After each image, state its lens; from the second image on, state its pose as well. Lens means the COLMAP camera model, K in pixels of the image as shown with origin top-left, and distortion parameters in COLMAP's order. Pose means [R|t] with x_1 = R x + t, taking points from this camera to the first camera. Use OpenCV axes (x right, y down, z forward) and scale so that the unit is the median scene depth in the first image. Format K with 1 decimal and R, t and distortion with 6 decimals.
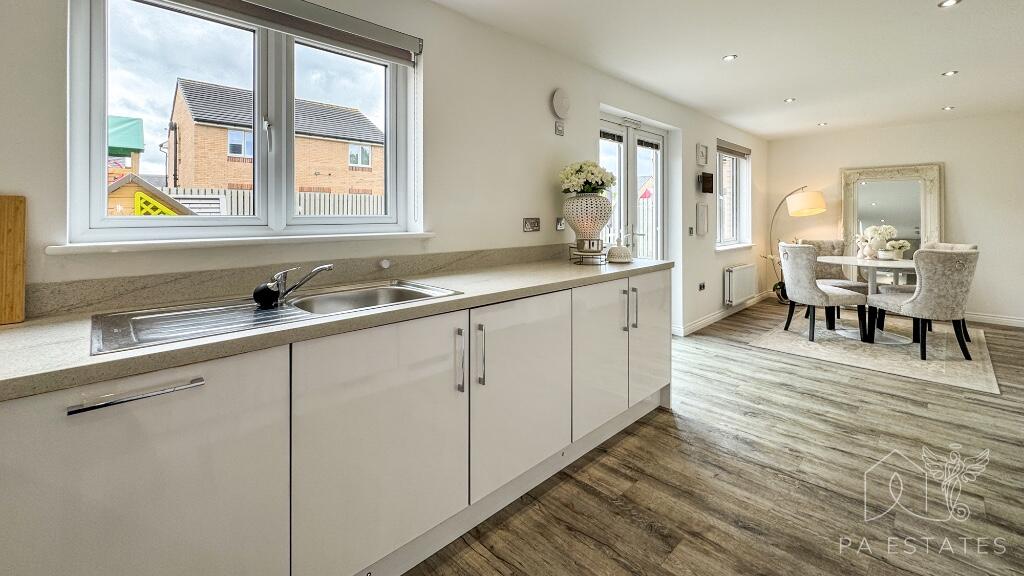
lens RADIAL K [[423.4, 0, 511.9], [0, 423.4, 216.3], [0, 0, 1]] dist [-0.000954, -0.000051]
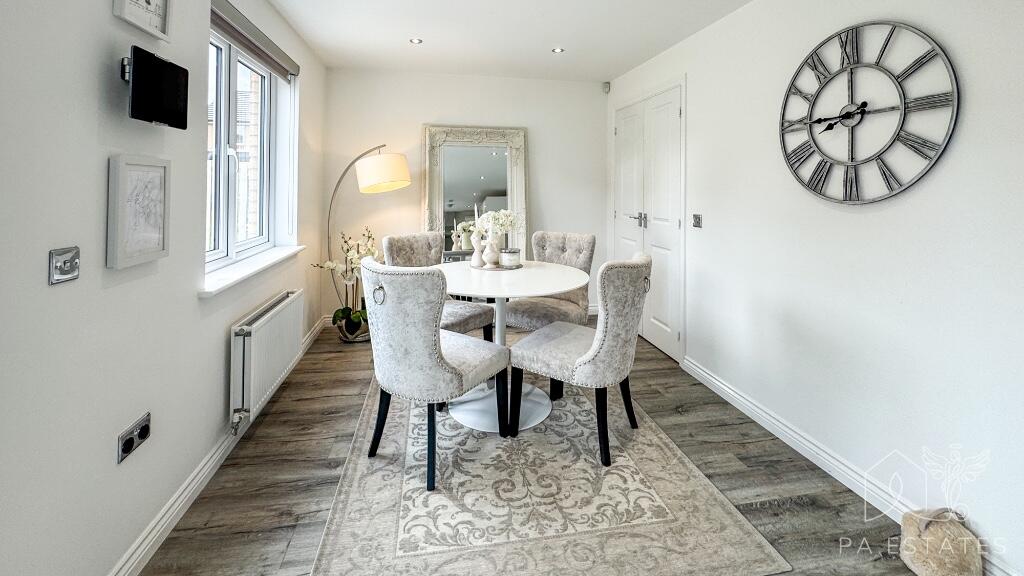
lens RADIAL K [[437.6, 0, 518.0], [0, 437.6, 183.5], [0, 0, 1]] dist [-0.001616, 0.000149]
pose [[0.549809, 0.015932, 0.835138, 0.573824], [-0.010515, 0.999871, -0.012152, -0.018757], [-0.835224, -0.002100, 0.549906, 1.032656]]
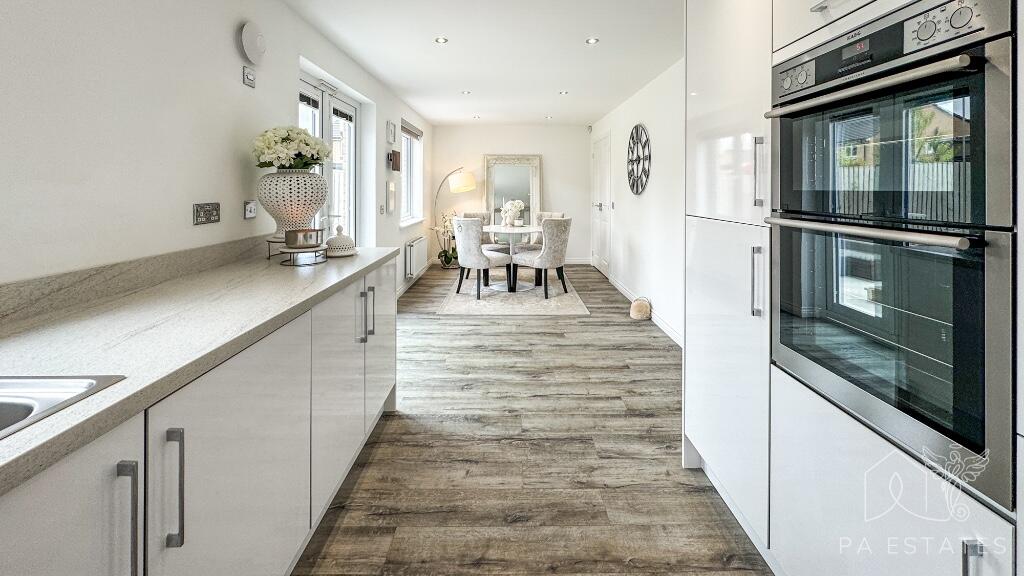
lens RADIAL K [[410.0, 0, 512.8], [0, 410.0, 189.1], [0, 0, 1]] dist [-0.000325, 0.000125]
pose [[0.694119, 0.003366, 0.719852, -0.081133], [-0.002756, 0.999994, -0.002019, -0.017859], [-0.719855, -0.000583, 0.694125, 0.203799]]
